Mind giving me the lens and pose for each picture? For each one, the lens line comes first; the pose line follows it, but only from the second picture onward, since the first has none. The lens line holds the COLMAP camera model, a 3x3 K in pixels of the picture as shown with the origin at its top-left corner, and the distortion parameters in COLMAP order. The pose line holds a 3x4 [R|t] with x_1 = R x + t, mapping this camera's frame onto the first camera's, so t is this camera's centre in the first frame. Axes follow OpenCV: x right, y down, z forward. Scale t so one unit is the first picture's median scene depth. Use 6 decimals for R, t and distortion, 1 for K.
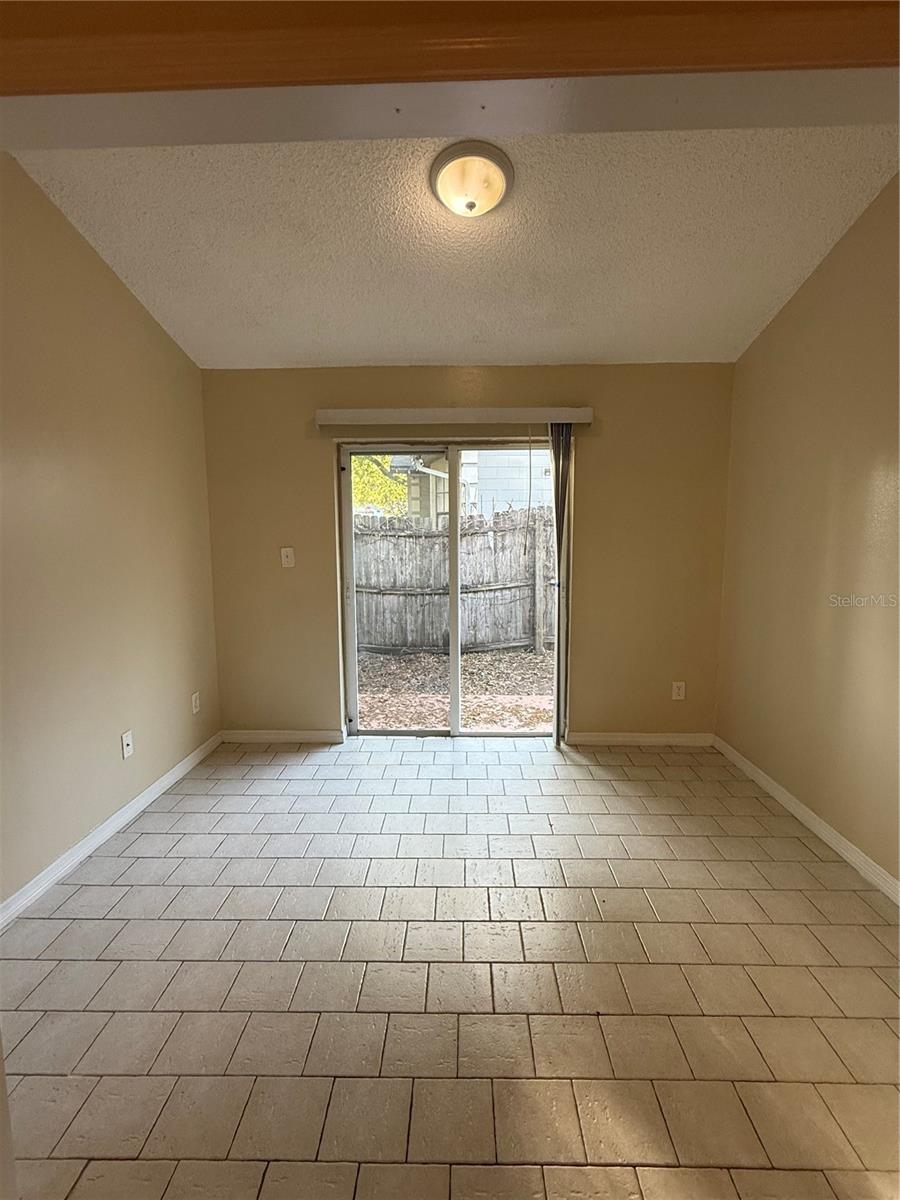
lens RADIAL K [[576.4, 0, 451.3], [0, 576.4, 602.7], [0, 0, 1]] dist [-0.007581, 0.007235]
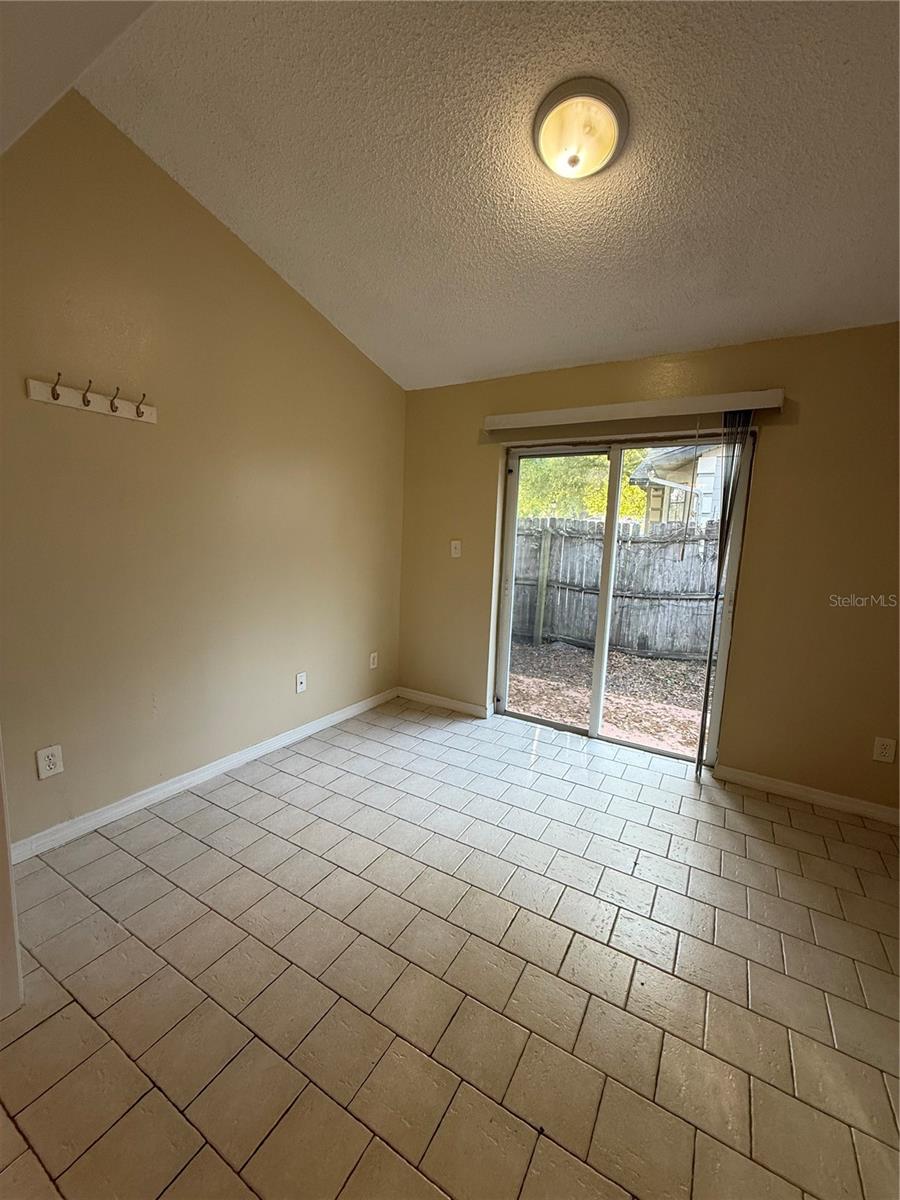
lens RADIAL K [[479.3, 0, 450.1], [0, 479.3, 597.0], [0, 0, 1]] dist [-0.000208, 0.000847]
pose [[0.873521, 0.103027, -0.475759, 0.164725], [-0.103693, 0.994297, 0.024932, -0.005253], [0.475615, 0.027555, 0.879222, 0.149240]]
